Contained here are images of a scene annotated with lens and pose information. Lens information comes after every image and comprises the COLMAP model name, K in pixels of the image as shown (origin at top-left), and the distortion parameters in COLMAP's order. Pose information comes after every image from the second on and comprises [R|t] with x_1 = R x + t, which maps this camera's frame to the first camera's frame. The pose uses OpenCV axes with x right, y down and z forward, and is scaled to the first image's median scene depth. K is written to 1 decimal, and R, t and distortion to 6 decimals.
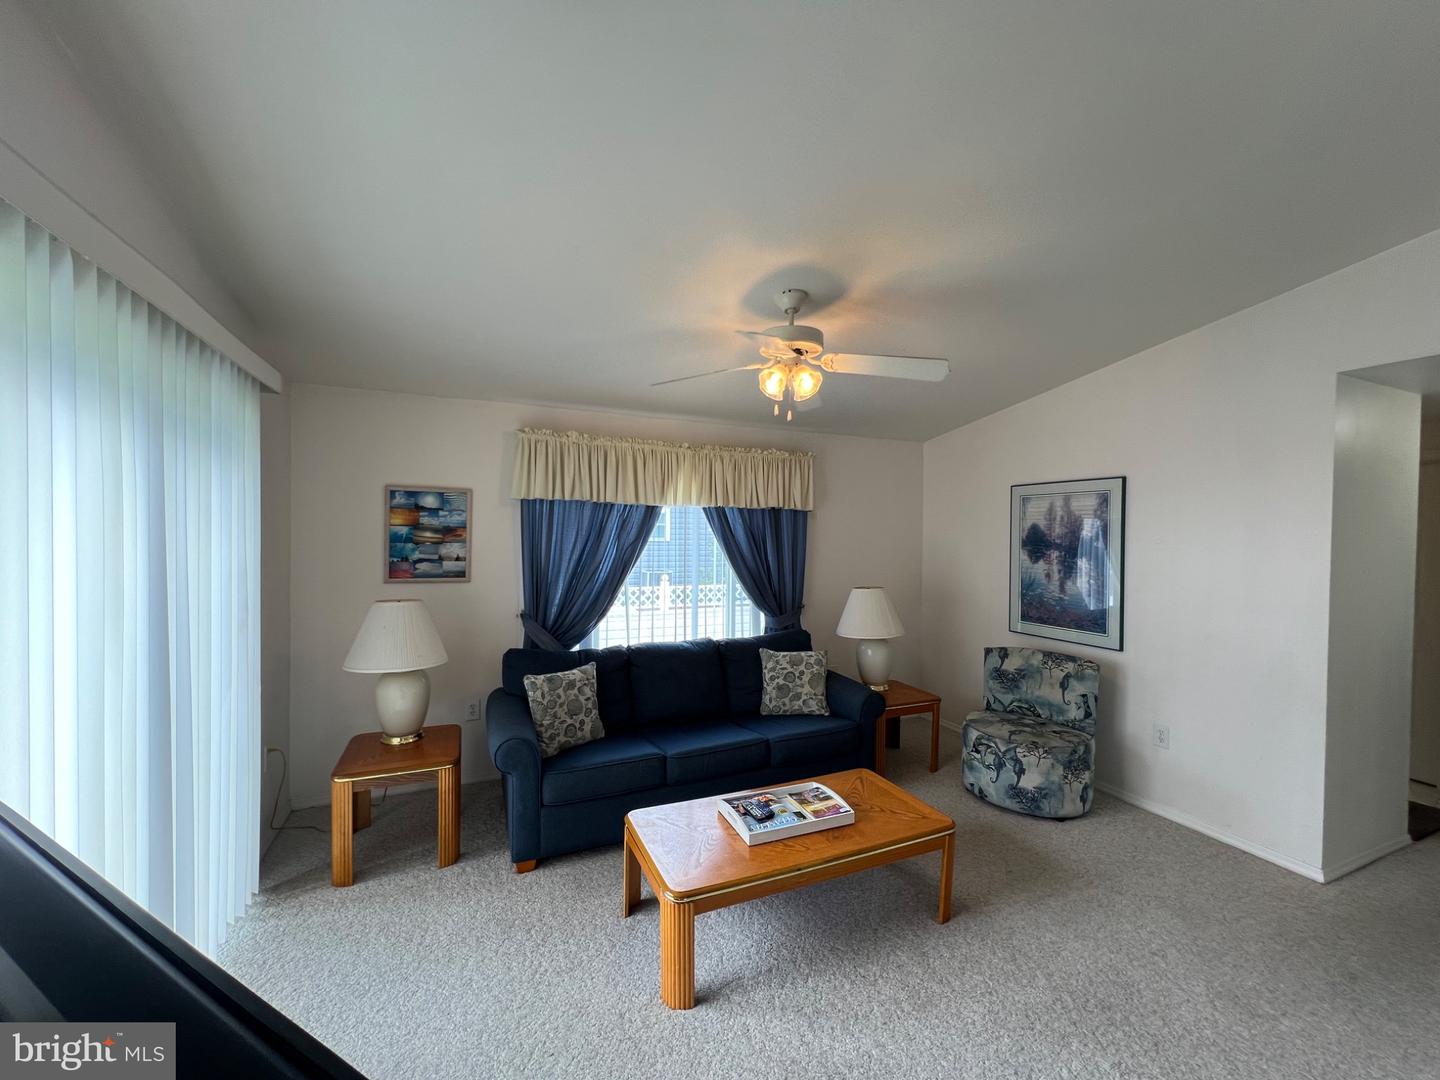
lens RADIAL K [[577.3, 0, 716.1], [0, 577.3, 540.1], [0, 0, 1]] dist [-0.002224, 0.000168]
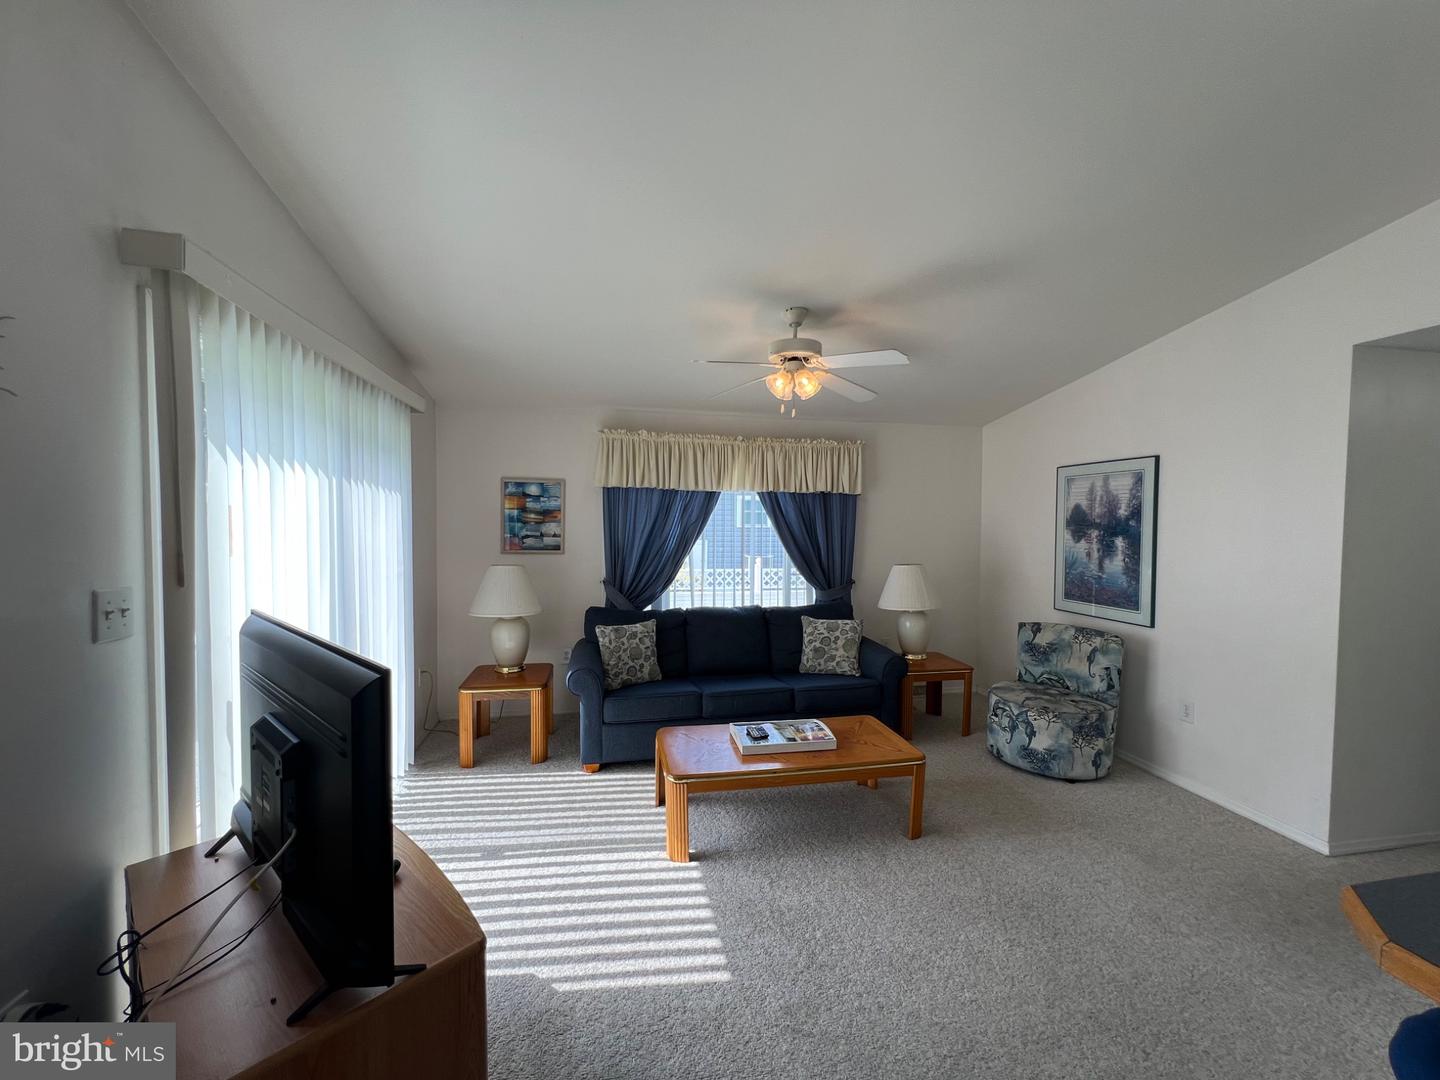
lens RADIAL K [[577.3, 0, 716.1], [0, 577.3, 540.1], [0, 0, 1]] dist [-0.002224, 0.000168]
pose [[0.976406, 0.004321, -0.215901, 0.170742], [-0.000269, 0.999823, 0.018794, 0.019194], [0.215944, -0.018293, 0.976234, -0.156172]]
